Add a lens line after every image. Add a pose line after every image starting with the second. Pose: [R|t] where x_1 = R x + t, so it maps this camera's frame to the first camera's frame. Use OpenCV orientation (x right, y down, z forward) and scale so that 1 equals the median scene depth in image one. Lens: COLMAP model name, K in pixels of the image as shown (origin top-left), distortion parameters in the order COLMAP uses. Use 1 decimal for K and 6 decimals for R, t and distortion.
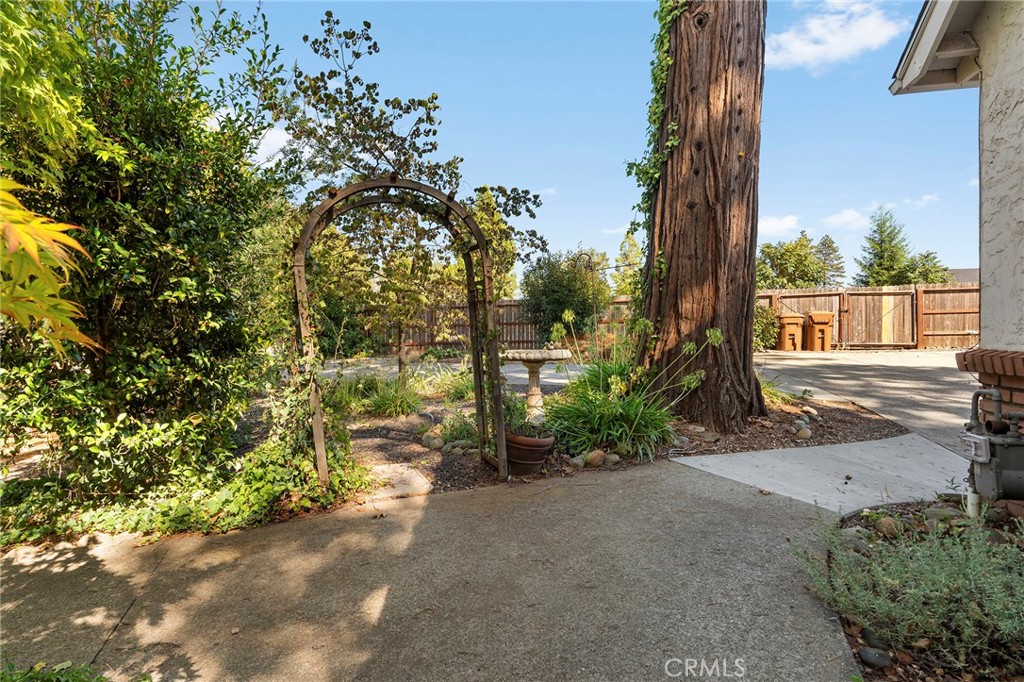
lens RADIAL K [[553.4, 0, 510.5], [0, 553.4, 342.5], [0, 0, 1]] dist [0.000623, -0.000350]
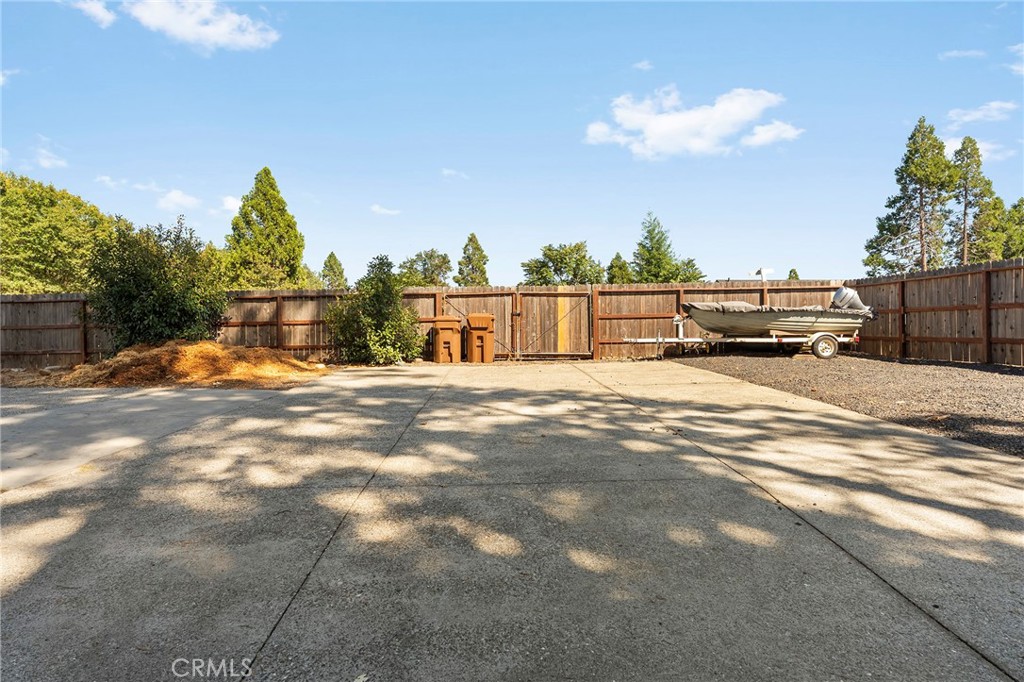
lens RADIAL K [[553.4, 0, 513.9], [0, 553.4, 339.7], [0, 0, 1]] dist [0.000623, -0.000350]
pose [[0.970658, 0.003446, 0.240438, 0.405372], [-0.000468, 0.999922, -0.012442, -0.008146], [-0.240462, 0.011964, 0.970585, 0.193621]]
